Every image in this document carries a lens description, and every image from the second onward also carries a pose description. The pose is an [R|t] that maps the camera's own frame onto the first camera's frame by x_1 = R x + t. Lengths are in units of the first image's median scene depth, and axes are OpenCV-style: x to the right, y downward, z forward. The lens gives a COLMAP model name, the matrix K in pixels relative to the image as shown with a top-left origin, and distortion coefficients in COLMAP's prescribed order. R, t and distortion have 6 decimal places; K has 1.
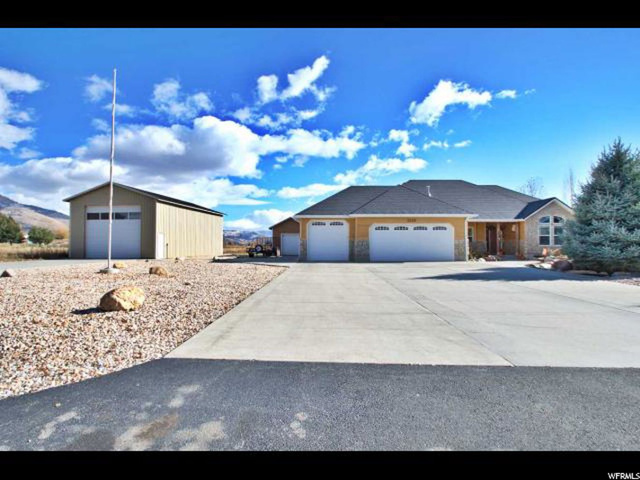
lens RADIAL K [[334.0, 0, 320.0], [0, 334.0, 240.0], [0, 0, 1]] dist [0.001269, -0.000144]
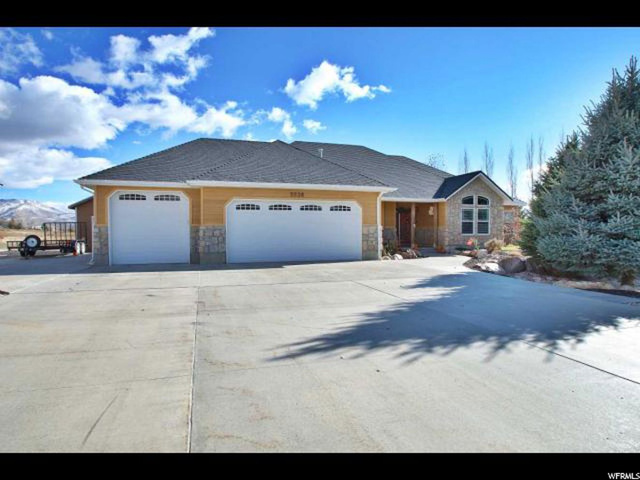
lens RADIAL K [[381.2, 0, 320.0], [0, 381.2, 240.0], [0, 0, 1]] dist [-0.003821, 0.000013]
pose [[0.948094, -0.010032, 0.317832, 0.079562], [-0.001761, 0.999321, 0.036797, -0.001992], [-0.317986, -0.035447, 0.947433, 0.281688]]
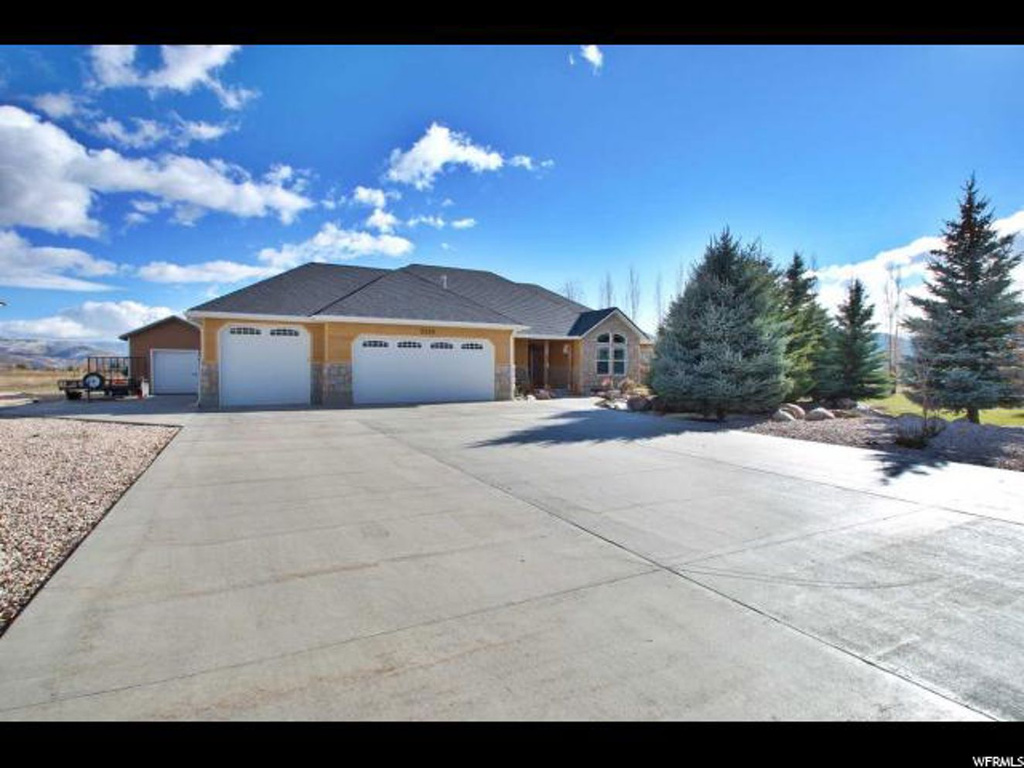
lens RADIAL K [[521.9, 0, 512.0], [0, 521.9, 384.0], [0, 0, 1]] dist [-0.017030, -0.000917]
pose [[0.878199, -0.008699, 0.478216, -0.022590], [-0.010637, 0.999232, 0.037710, -0.003555], [-0.478177, -0.038203, 0.877432, 0.122124]]
